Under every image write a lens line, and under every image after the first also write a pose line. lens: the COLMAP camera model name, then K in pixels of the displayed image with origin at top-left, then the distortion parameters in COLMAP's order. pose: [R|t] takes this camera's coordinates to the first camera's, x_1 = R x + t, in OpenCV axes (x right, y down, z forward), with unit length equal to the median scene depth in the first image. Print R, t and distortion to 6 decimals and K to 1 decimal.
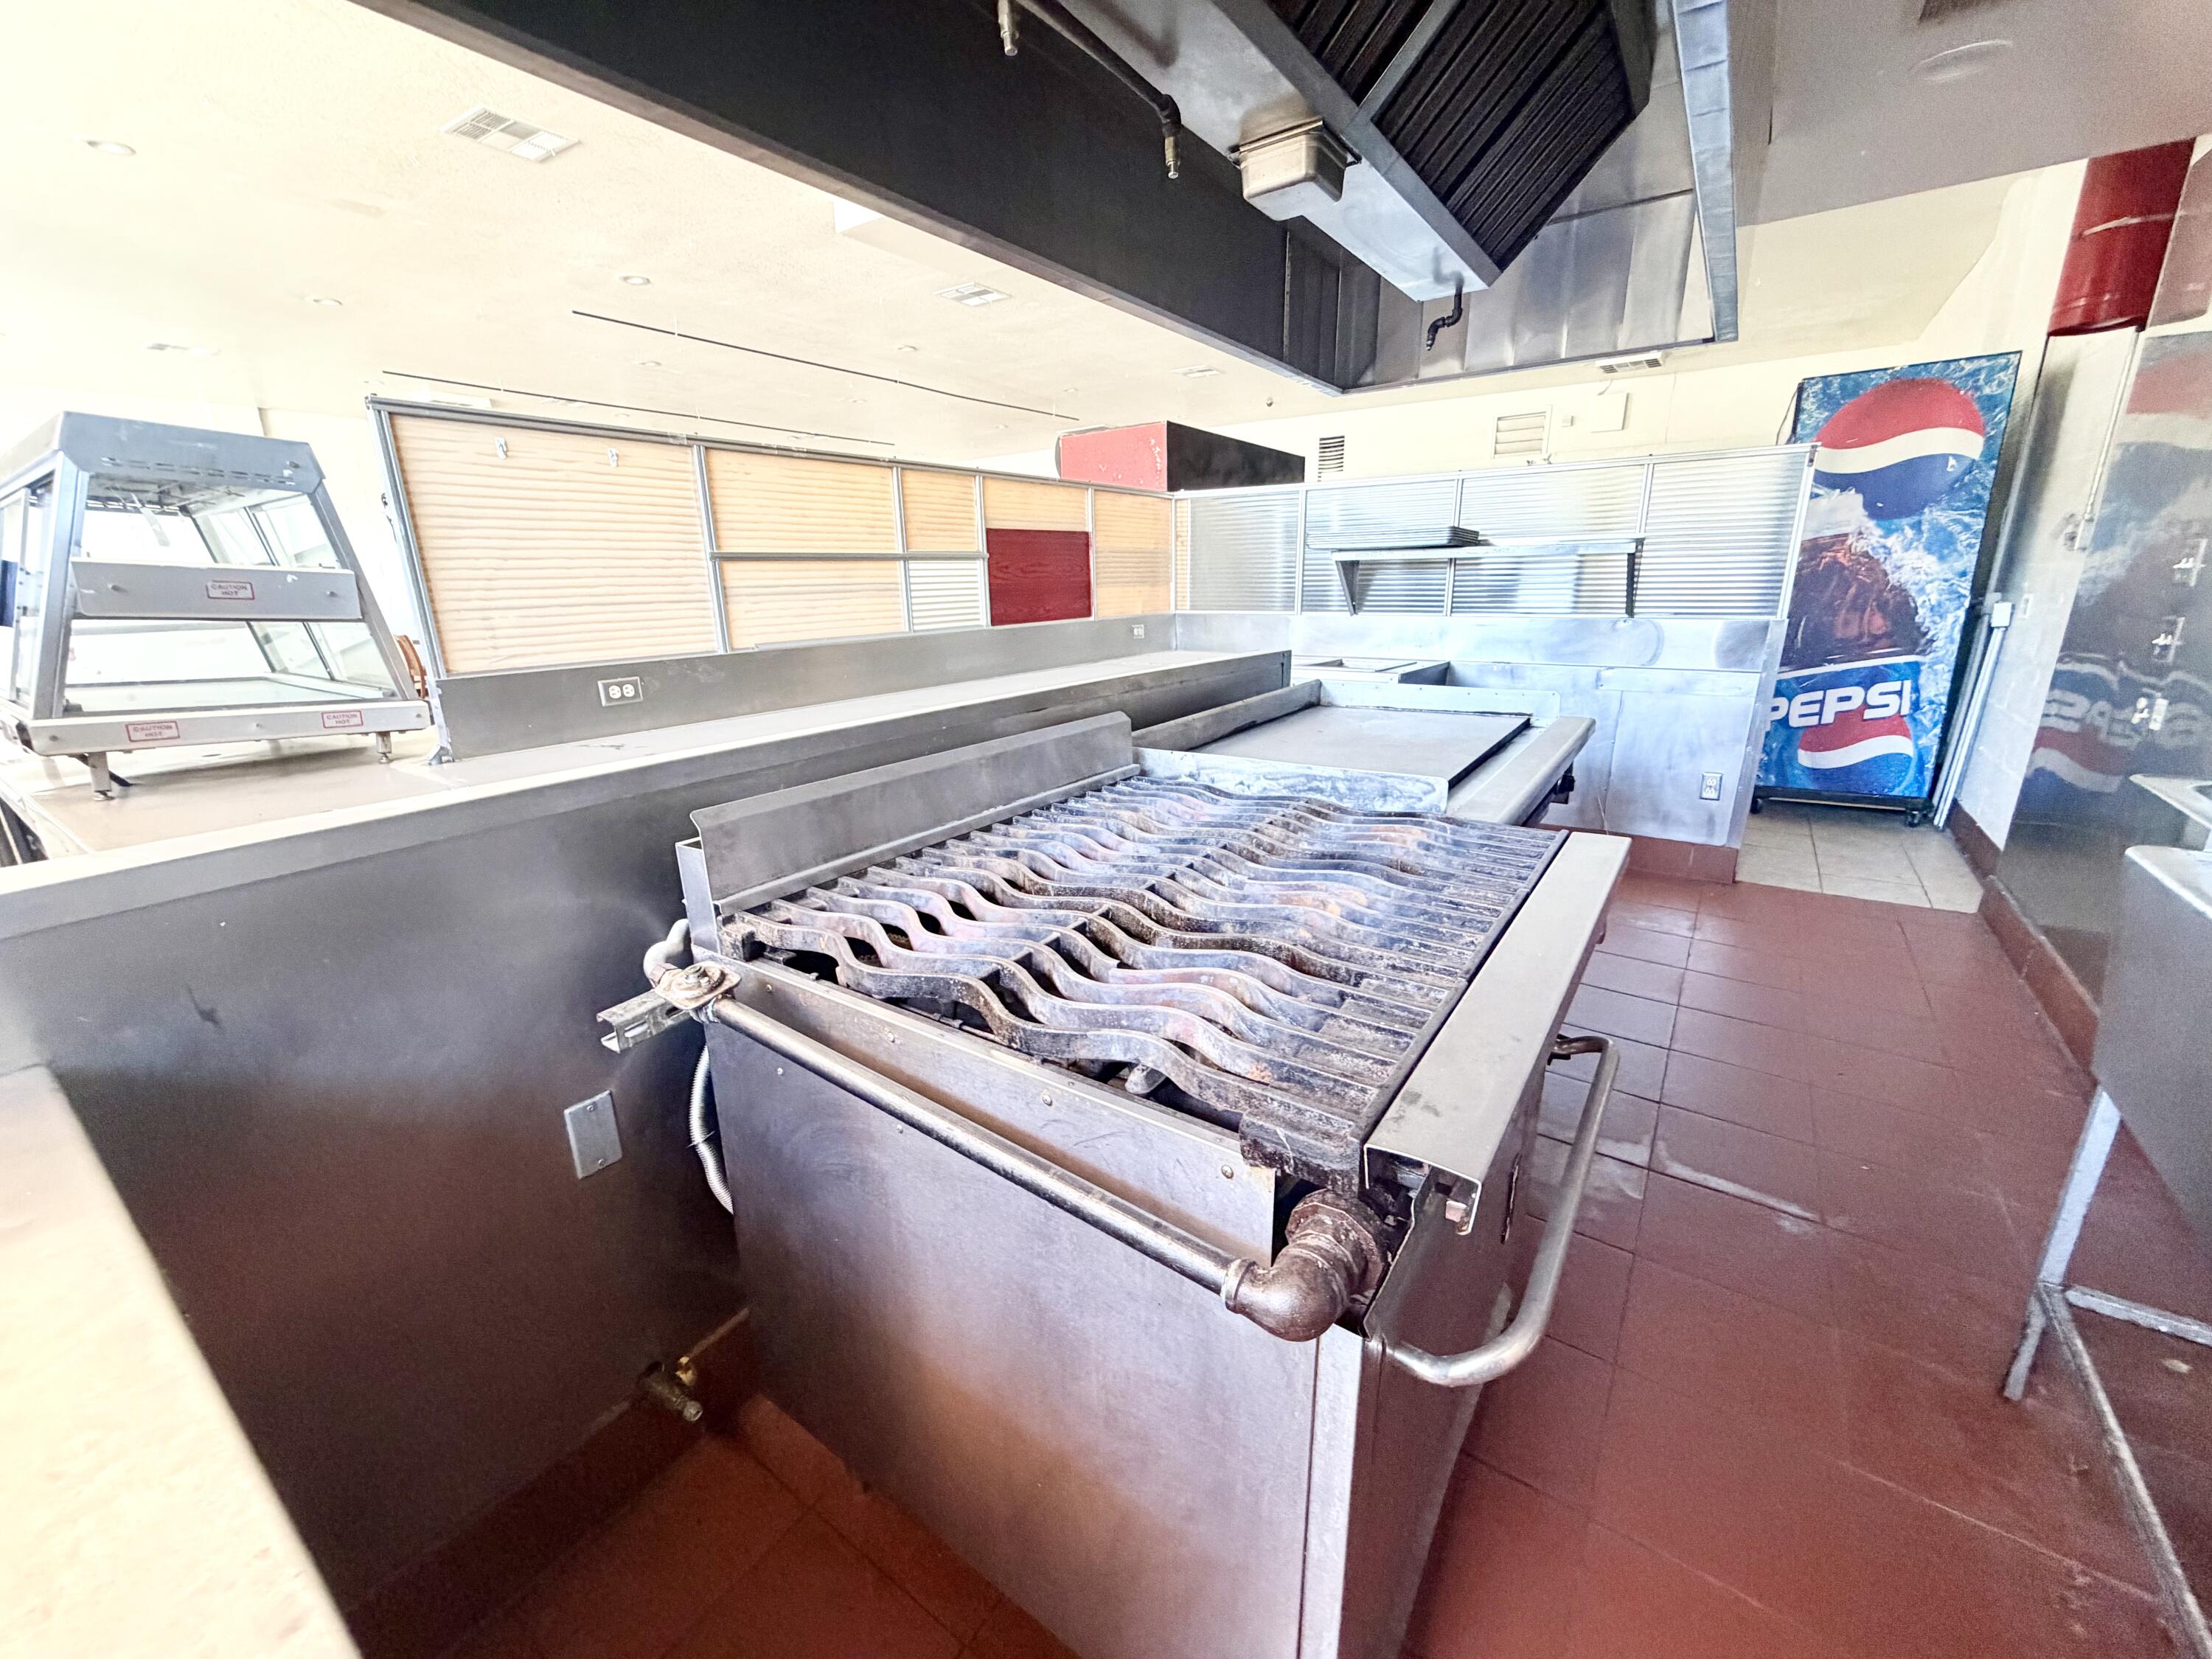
lens RADIAL K [[887.2, 0, 1106.0], [0, 887.2, 829.5], [0, 0, 1]] dist [0.001503, -0.000001]
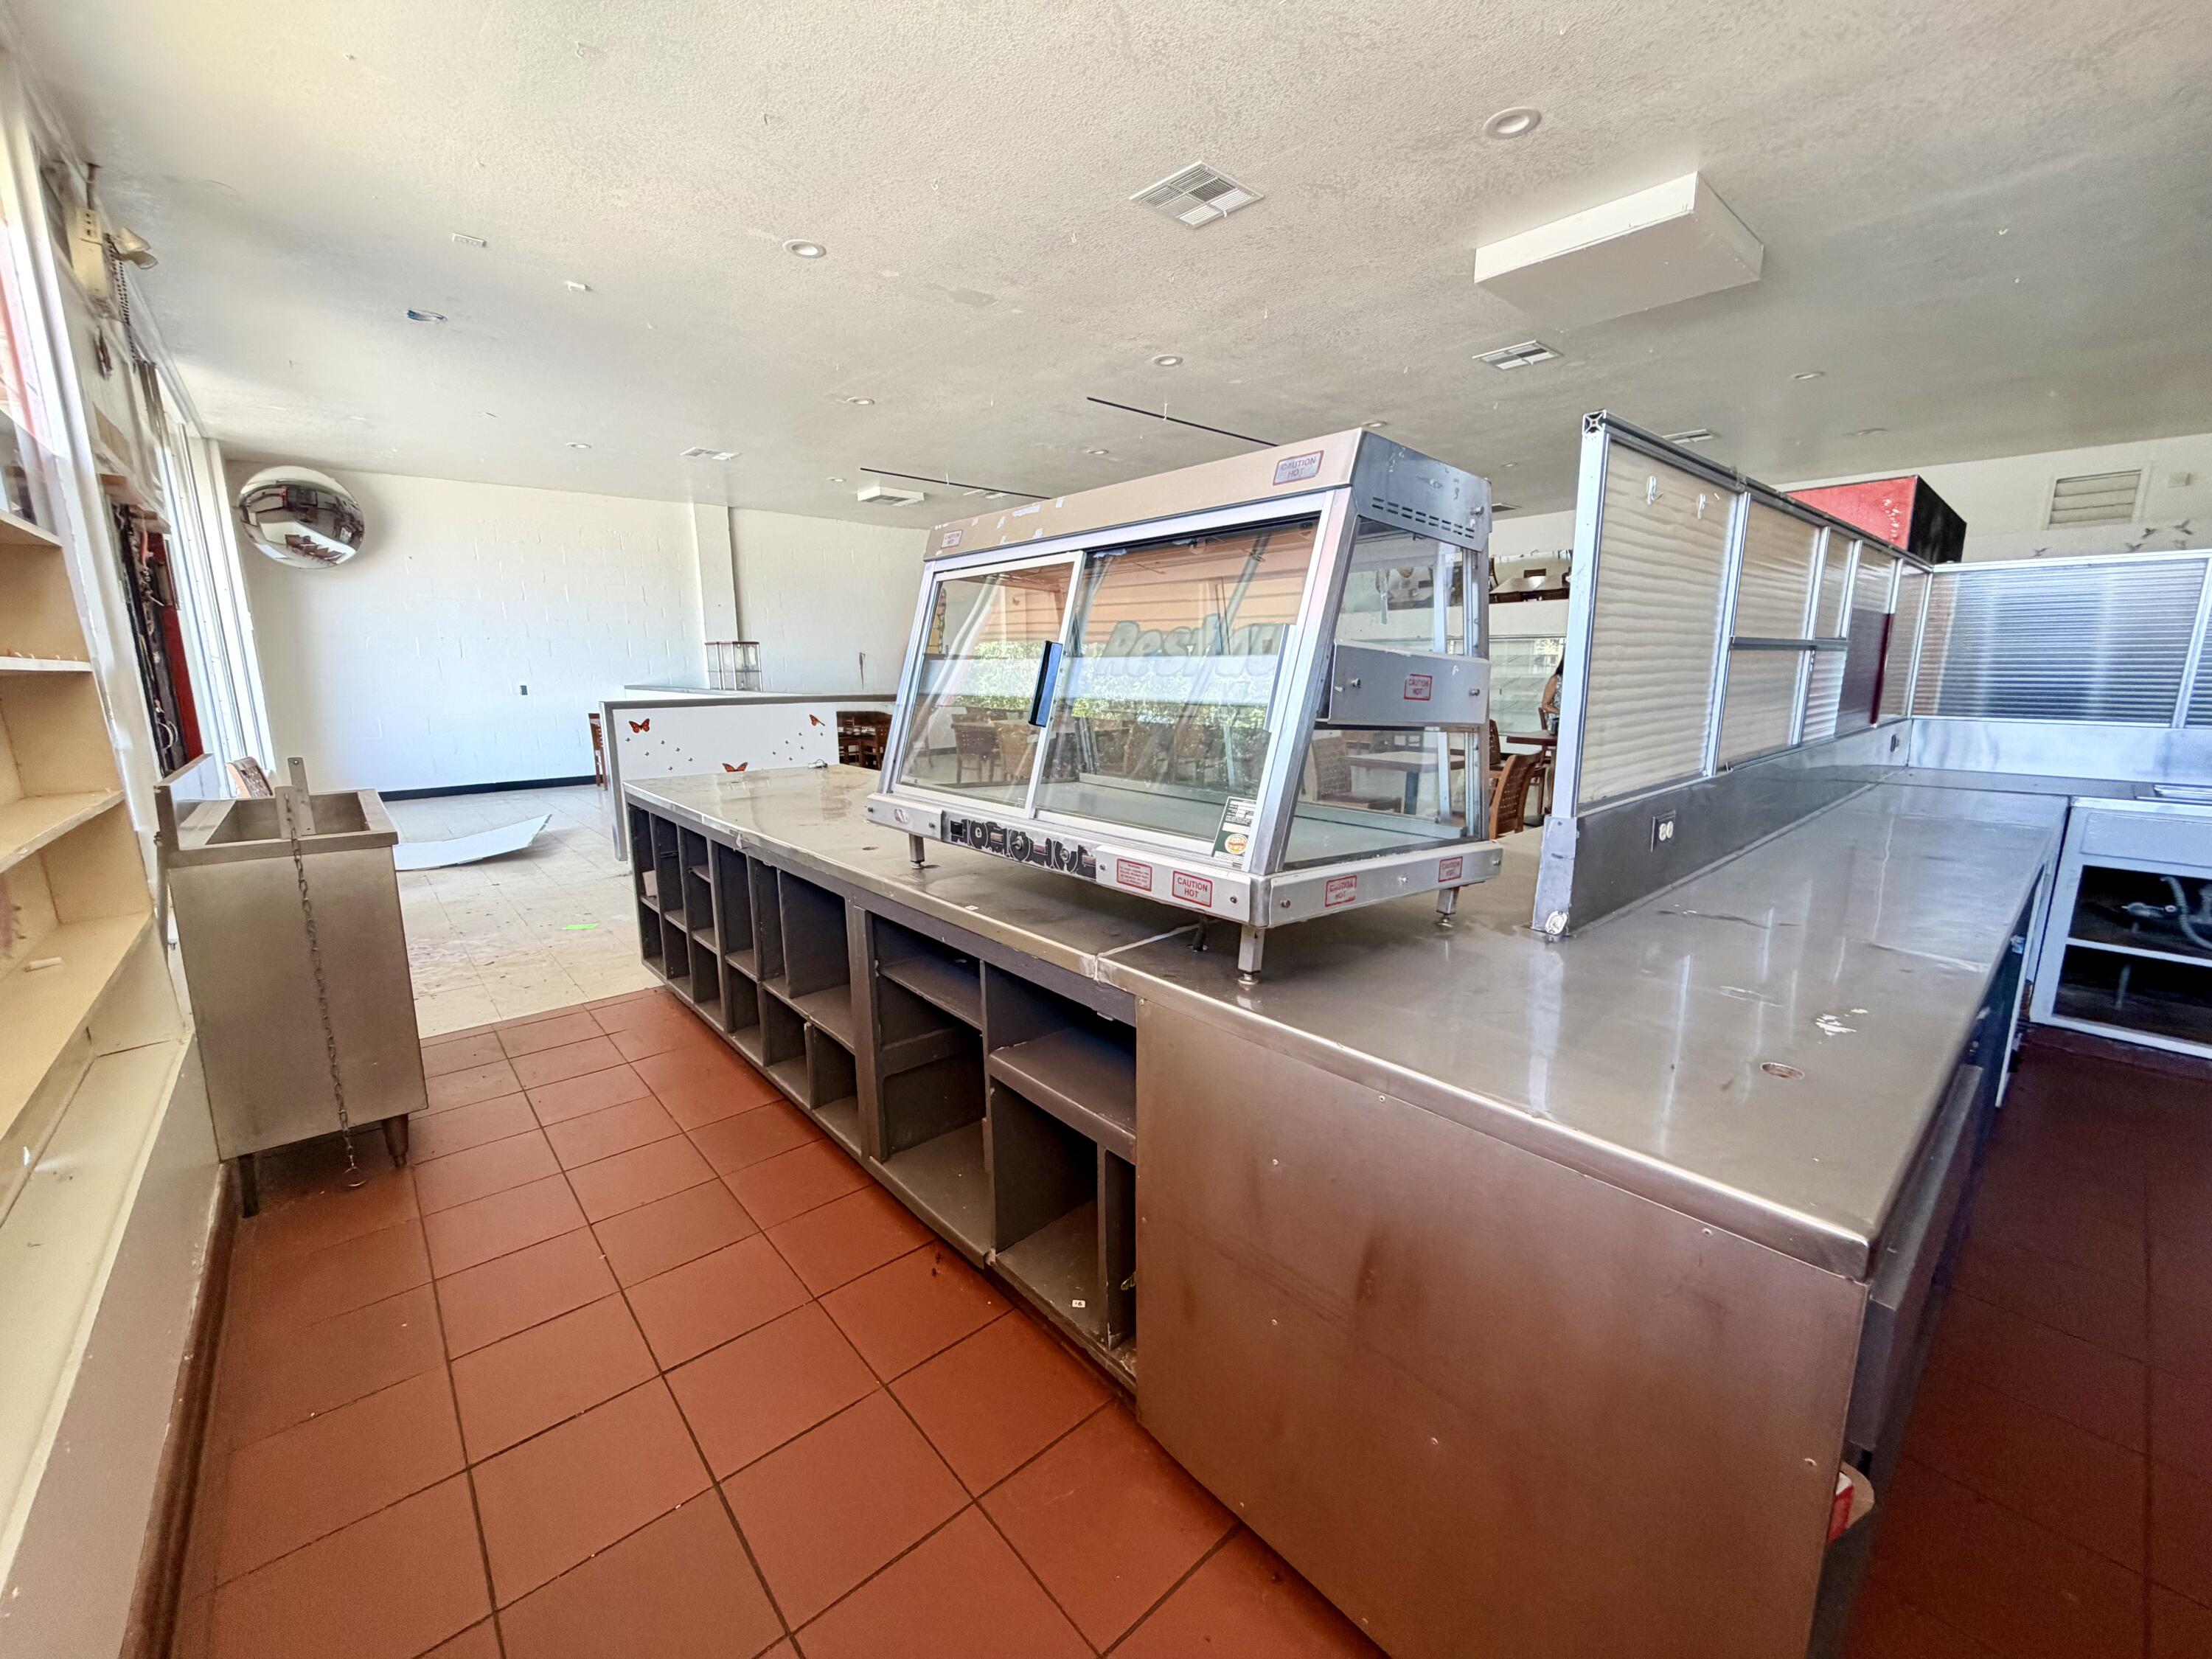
lens RADIAL K [[879.4, 0, 1106.0], [0, 879.4, 829.5], [0, 0, 1]] dist [-0.000722, -0.000008]
pose [[0.971196, 0.059166, -0.230822, -0.343349], [-0.078796, 0.993931, -0.076768, -0.029226], [0.224879, 0.092745, 0.969963, 0.098191]]
